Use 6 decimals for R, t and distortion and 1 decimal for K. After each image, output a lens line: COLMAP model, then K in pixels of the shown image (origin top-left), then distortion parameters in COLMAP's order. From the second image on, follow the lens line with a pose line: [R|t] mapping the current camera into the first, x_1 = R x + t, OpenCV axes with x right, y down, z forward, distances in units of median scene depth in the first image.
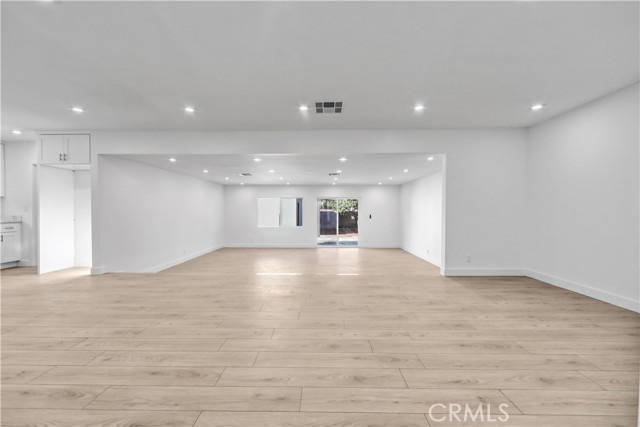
lens RADIAL K [[256.4, 0, 323.6], [0, 256.4, 211.6], [0, 0, 1]] dist [-0.000128, 0.000047]
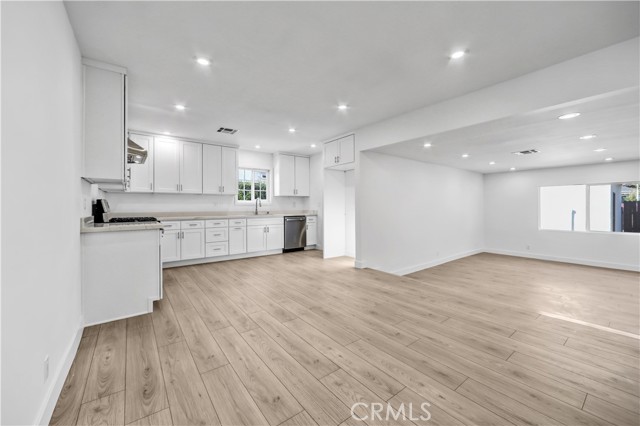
lens RADIAL K [[251.8, 0, 316.4], [0, 251.8, 206.2], [0, 0, 1]] dist [0.002569, 0.000231]
pose [[0.607468, -0.003733, -0.794335, -0.210300], [0.000200, 0.999990, -0.004547, 0.000943], [0.794344, 0.002603, 0.607462, 0.286047]]
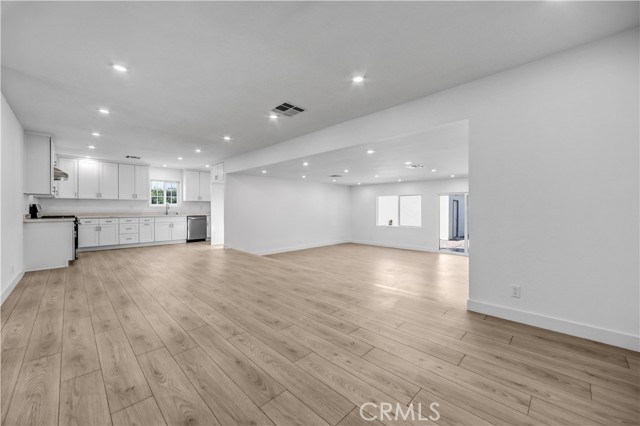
lens RADIAL K [[256.4, 0, 323.6], [0, 256.4, 211.1], [0, 0, 1]] dist [-0.000128, 0.000047]
pose [[0.710698, 0.006932, -0.703463, 0.796345], [-0.004361, 0.999976, 0.005448, -0.001760], [0.703484, -0.000804, 0.710711, 0.338434]]
